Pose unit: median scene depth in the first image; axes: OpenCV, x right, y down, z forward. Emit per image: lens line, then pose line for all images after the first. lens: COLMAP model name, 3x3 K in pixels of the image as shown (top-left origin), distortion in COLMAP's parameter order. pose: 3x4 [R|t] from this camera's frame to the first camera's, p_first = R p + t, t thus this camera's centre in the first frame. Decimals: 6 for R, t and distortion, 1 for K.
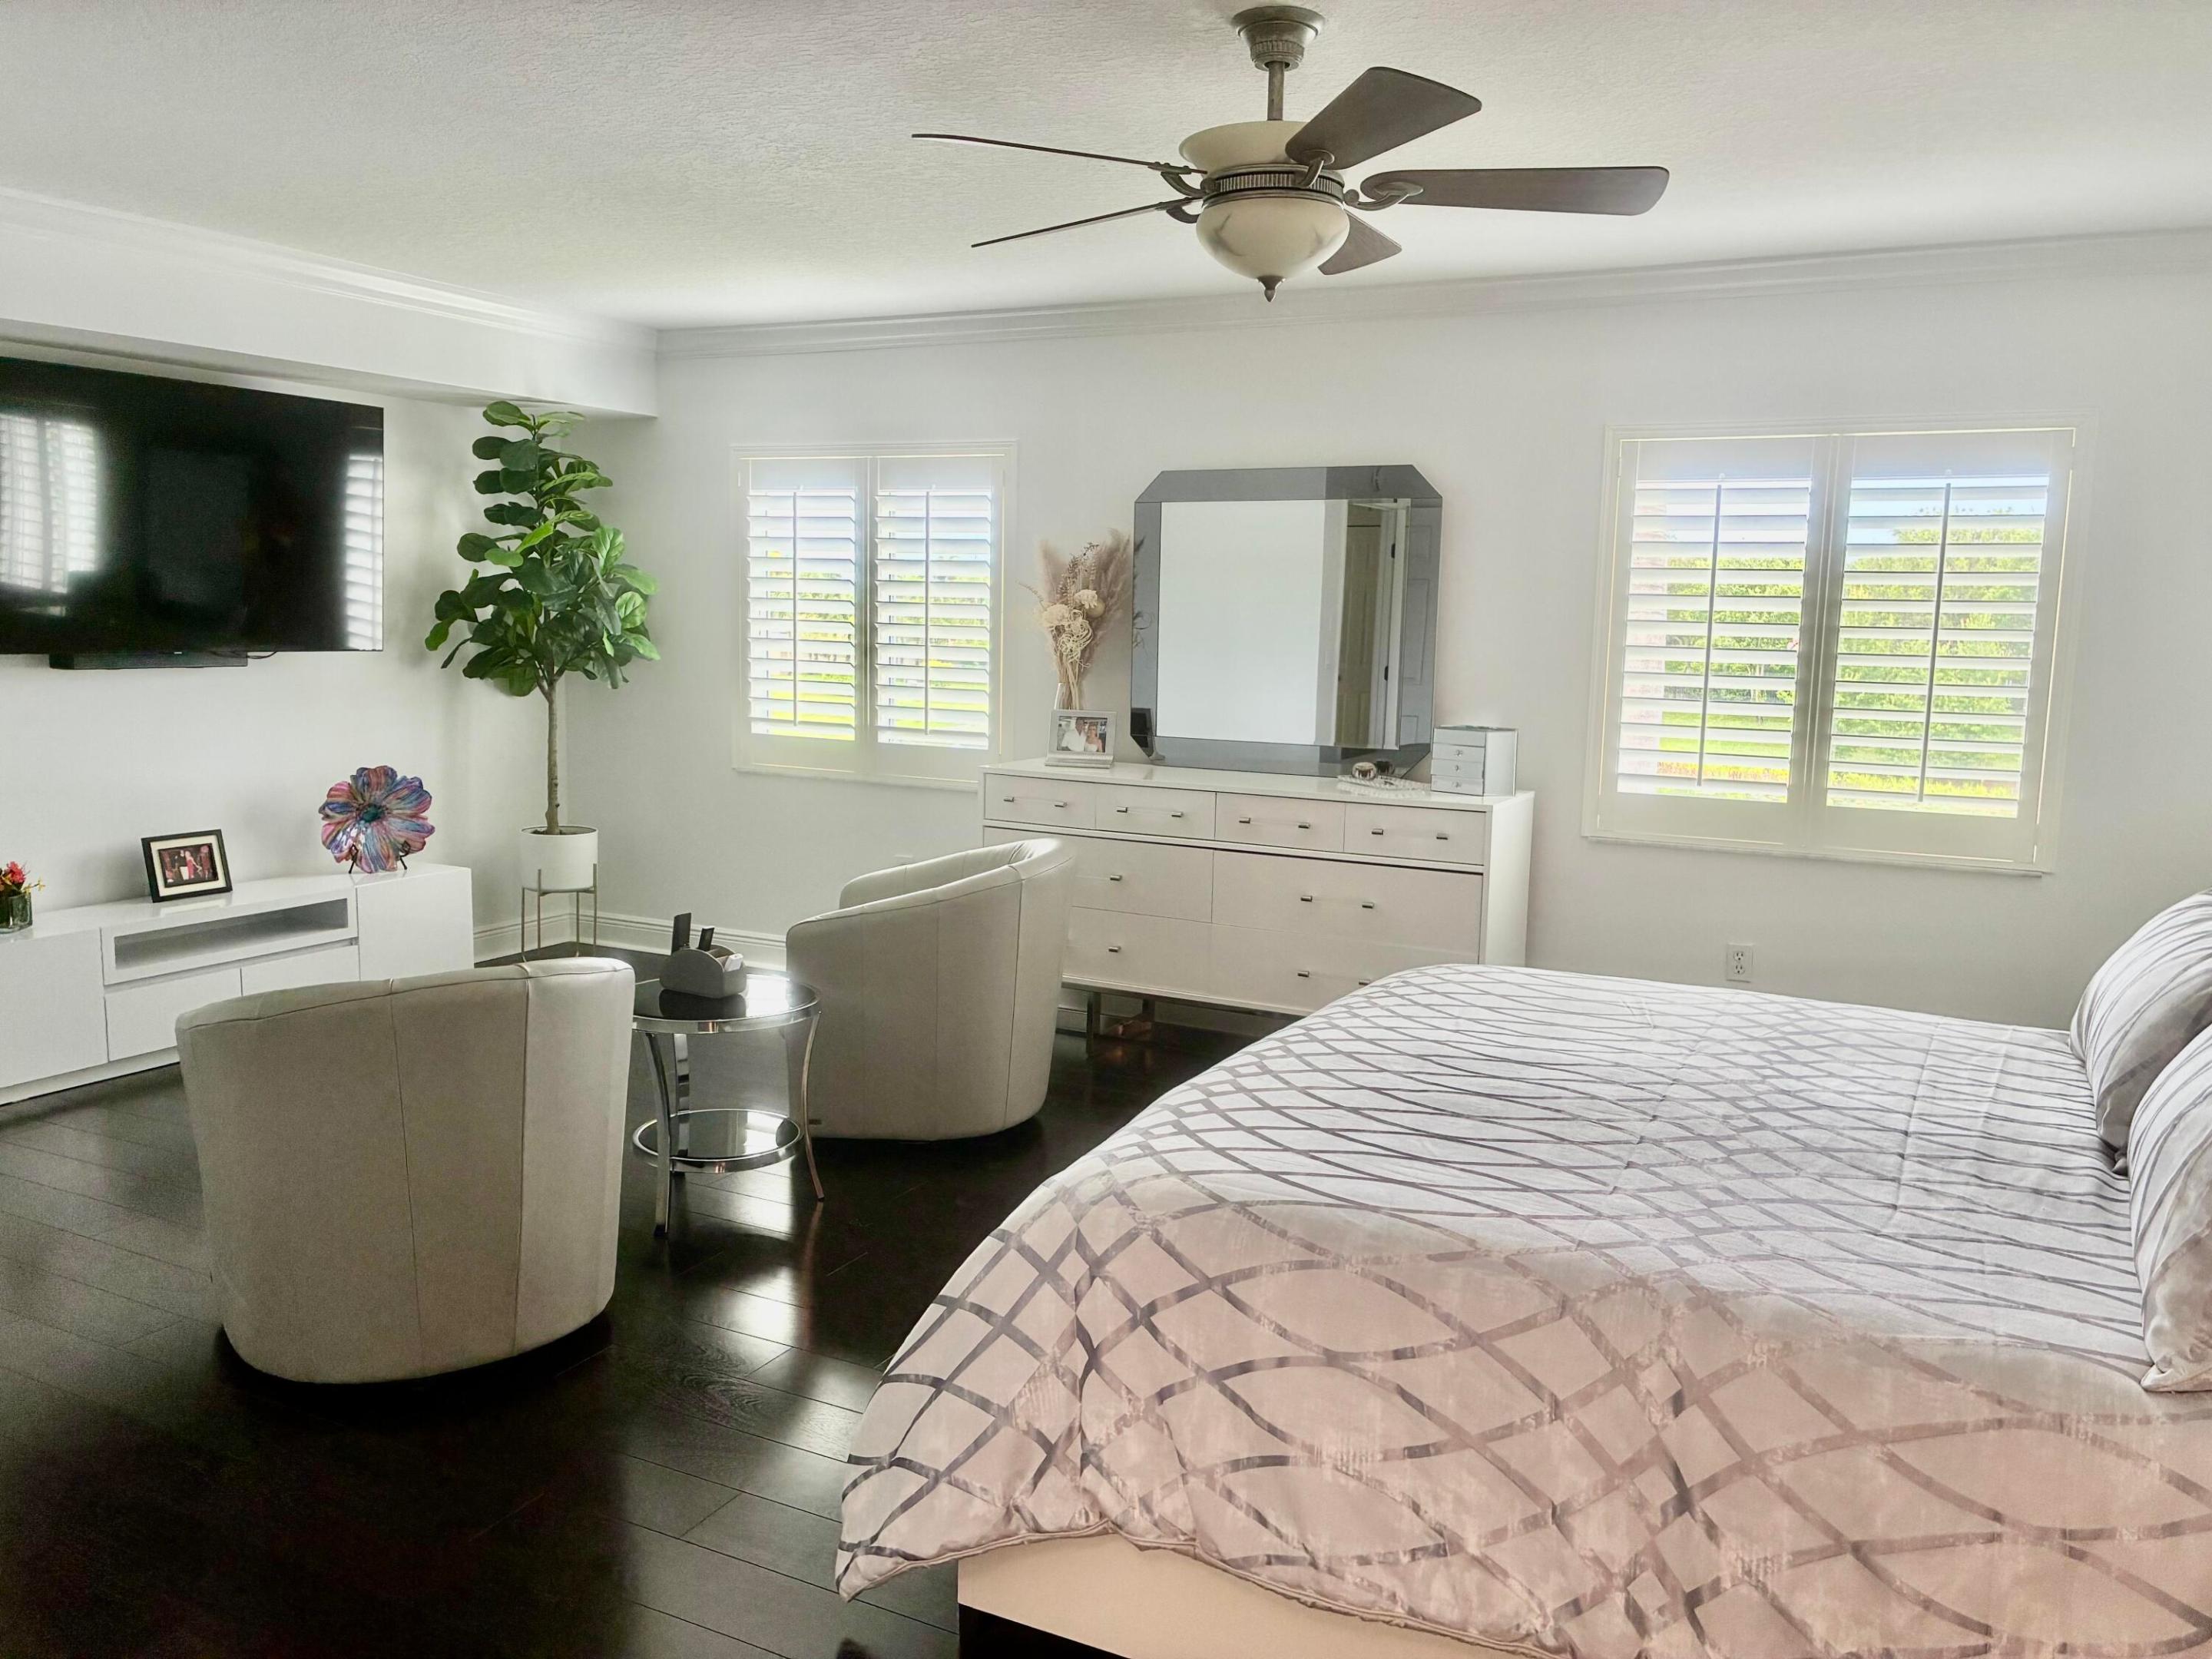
lens RADIAL K [[1680.0, 0, 1128.7], [0, 1680.0, 820.8], [0, 0, 1]] dist [0.058569, -0.070967]
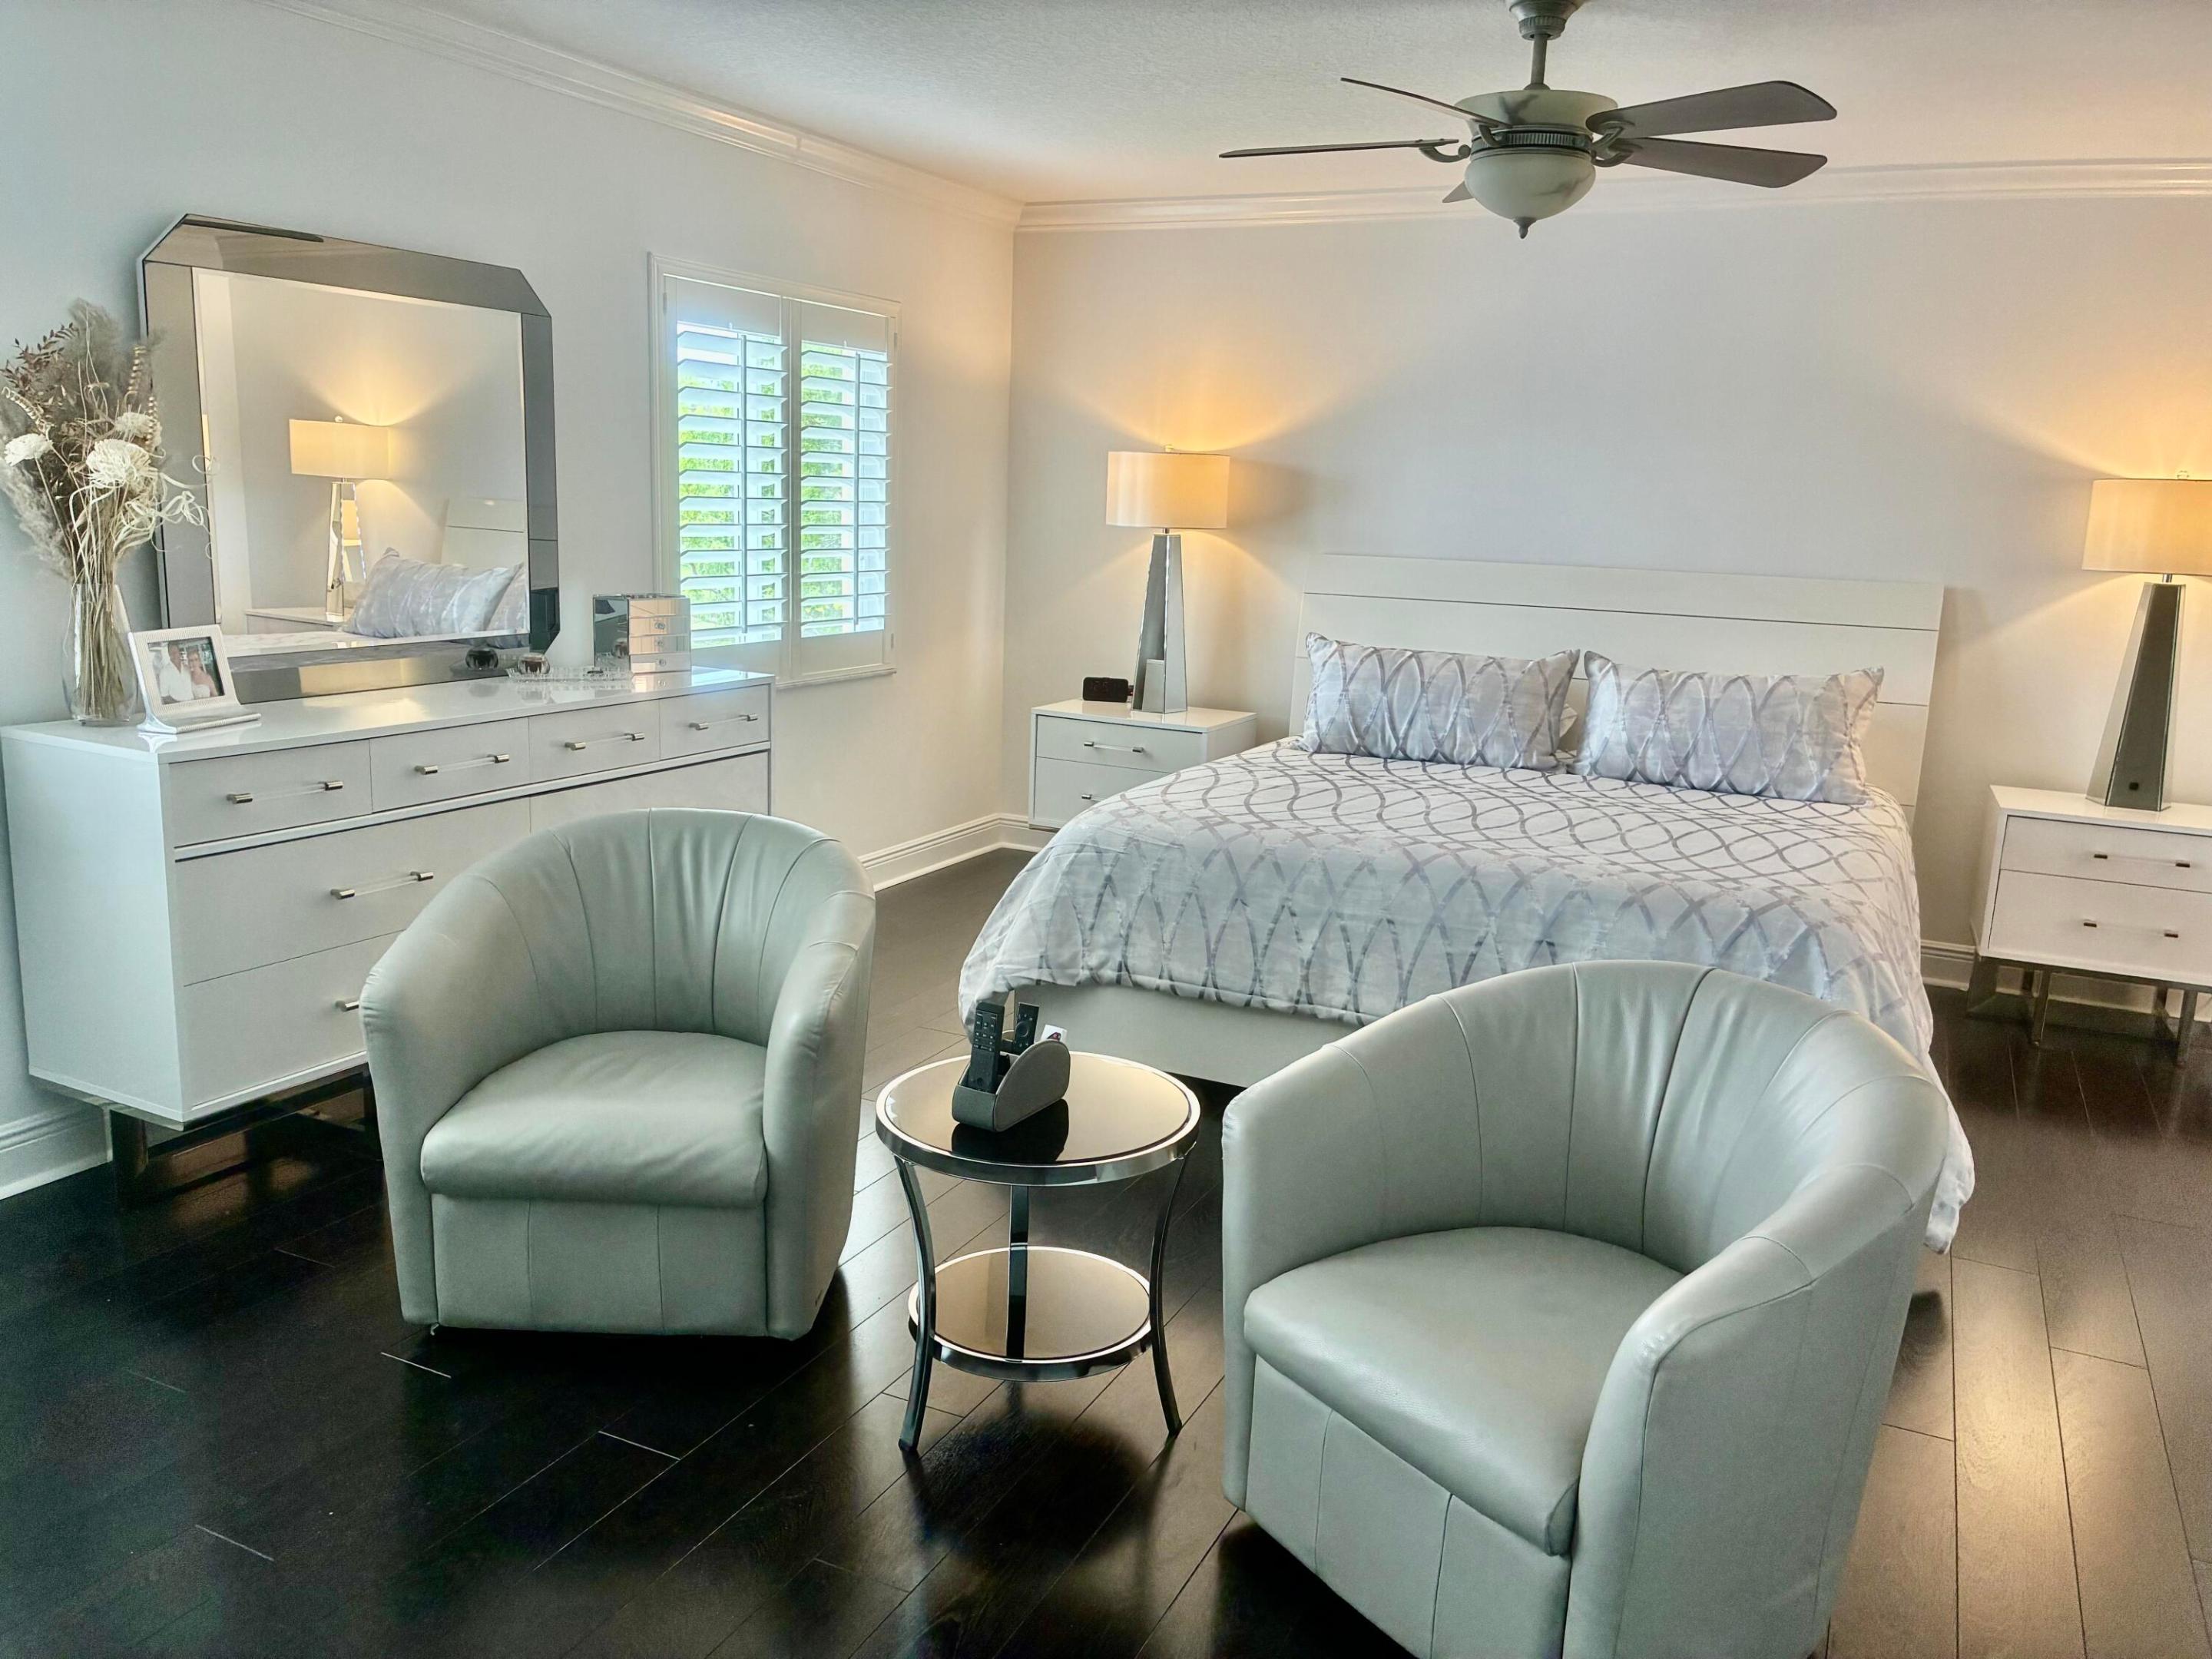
lens RADIAL K [[1680.0, 0, 1101.9], [0, 1680.0, 823.6], [0, 0, 1]] dist [0.058569, -0.070967]
pose [[-0.005449, -0.222101, 0.975009, -0.978843], [0.087729, 0.971157, 0.221714, -0.164640], [-0.996130, 0.086744, 0.014192, 1.090723]]
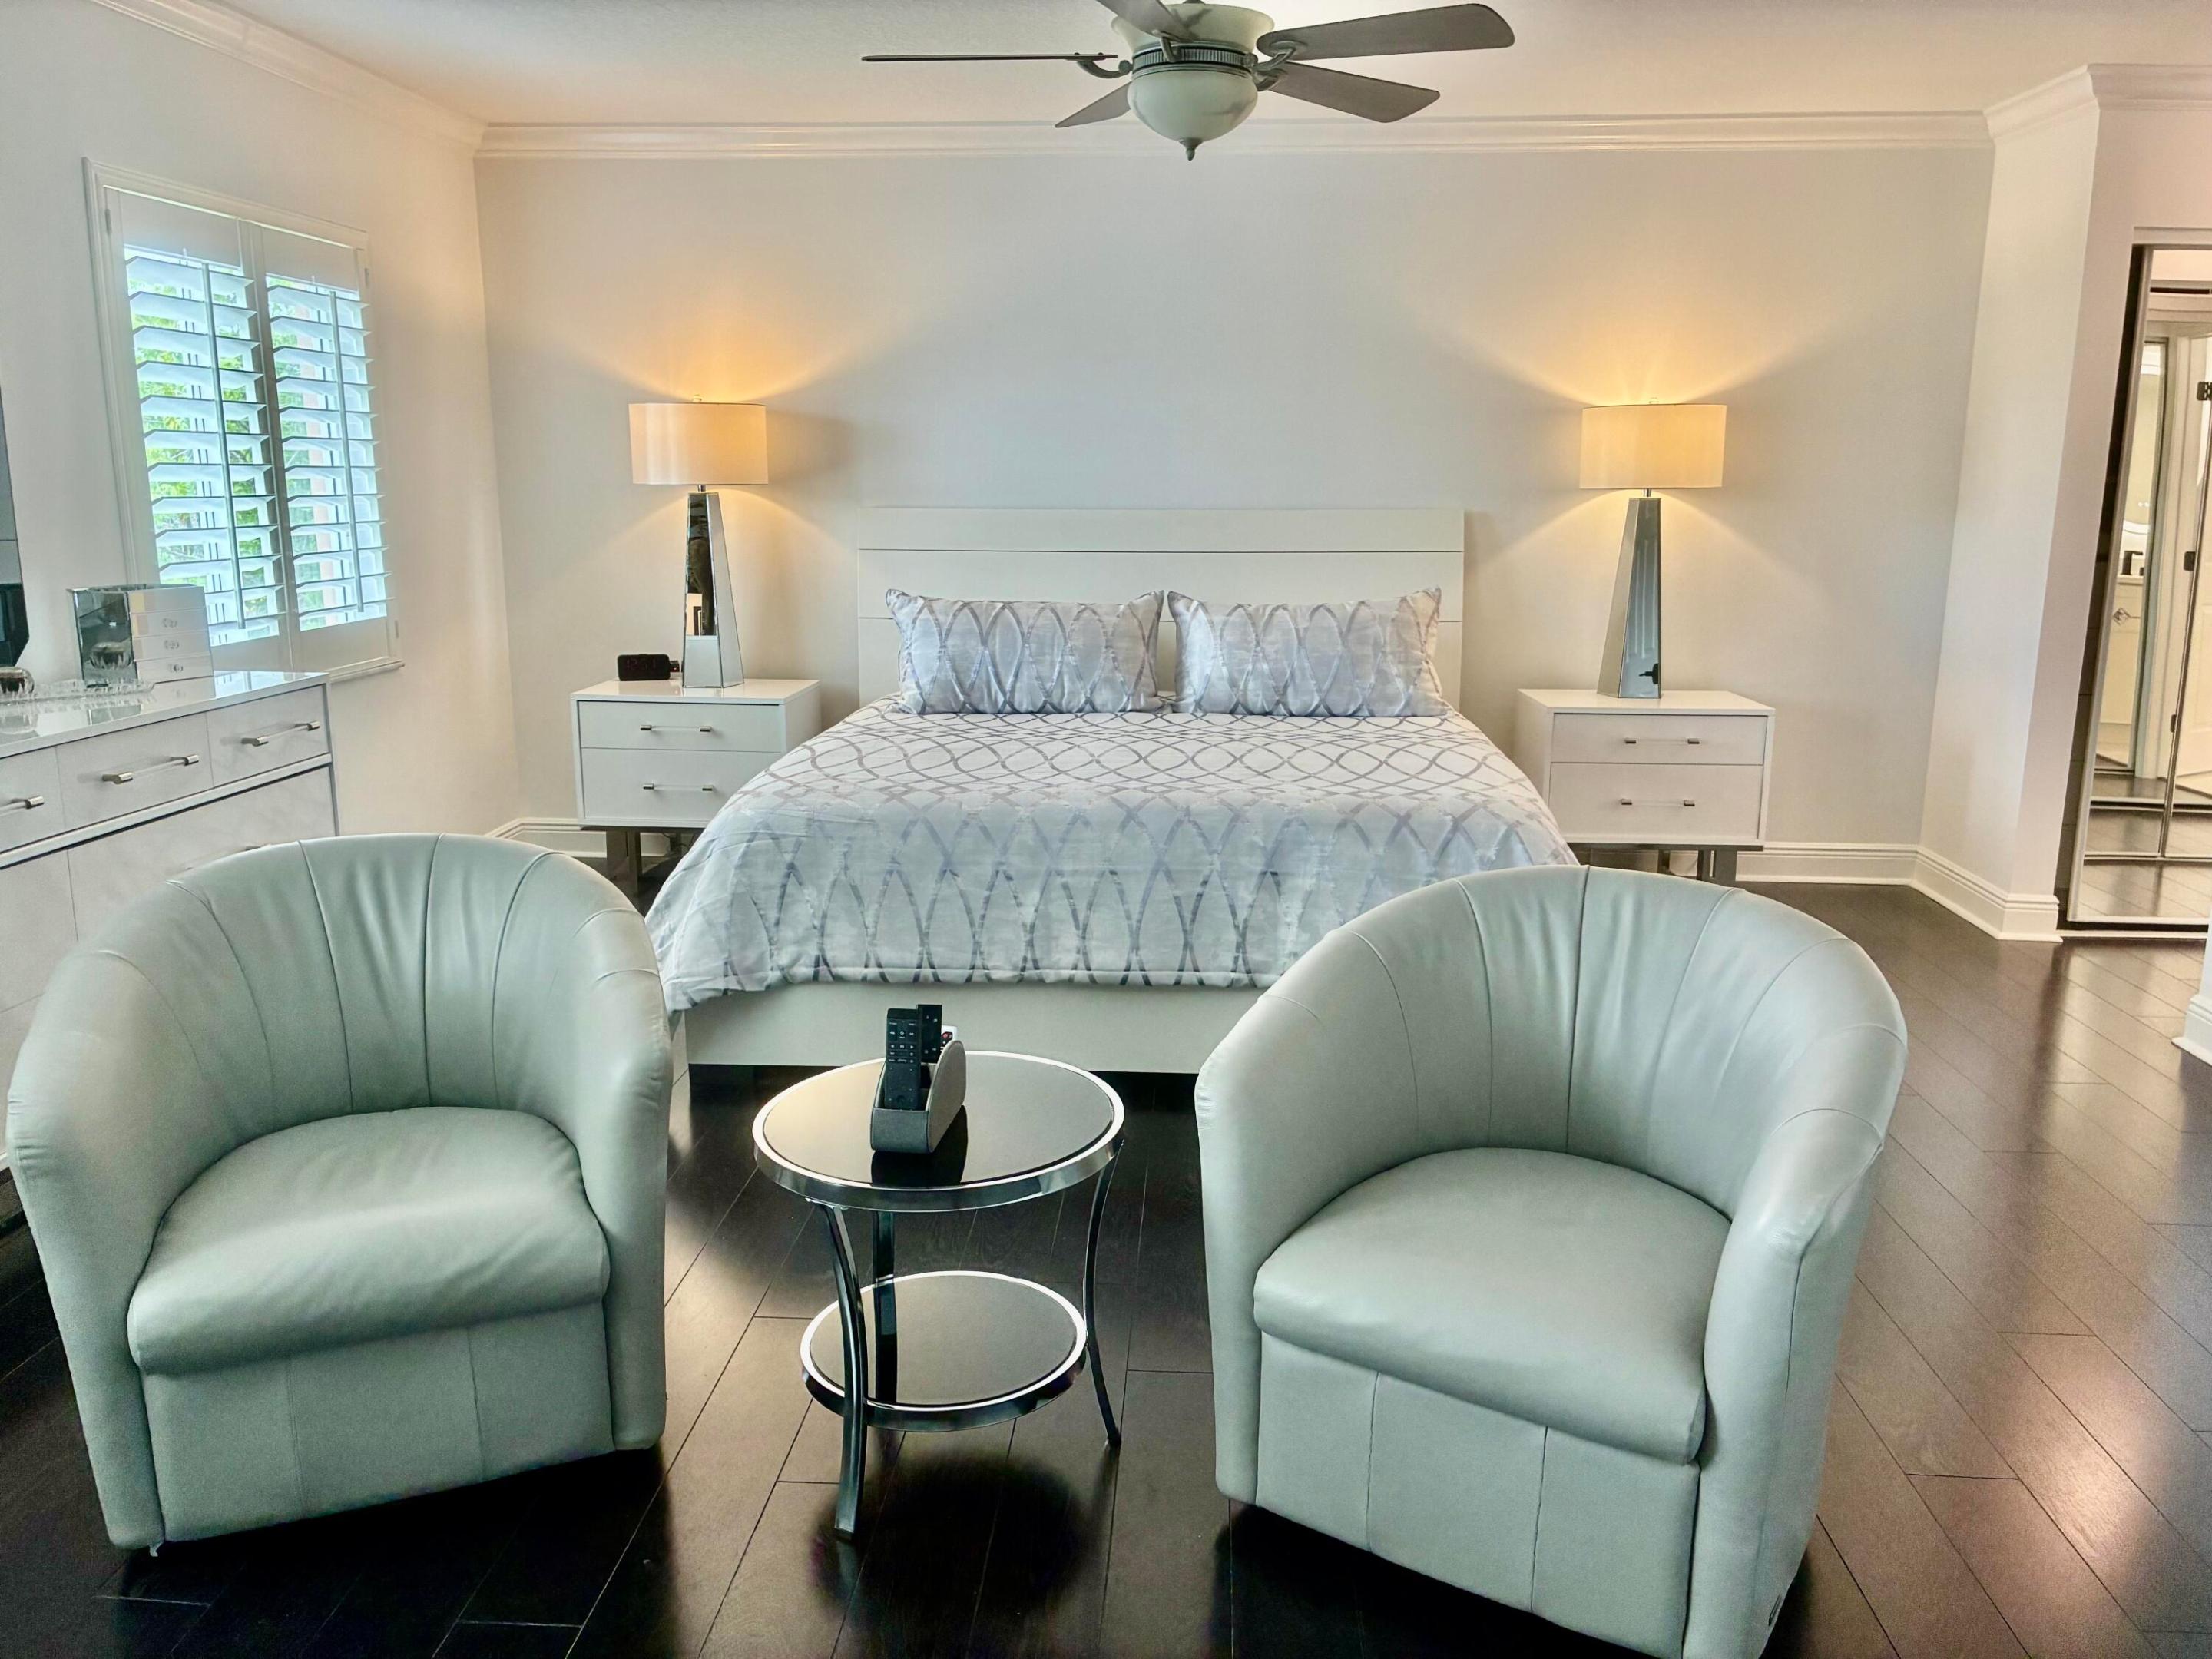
lens RADIAL K [[1680.0, 0, 1105.2], [0, 1680.0, 825.4], [0, 0, 1]] dist [0.058569, -0.070967]
pose [[-0.385411, -0.215809, 0.897154, -0.869191], [0.103071, 0.956113, 0.274270, -0.162773], [-0.916970, 0.198177, -0.346253, 1.286368]]
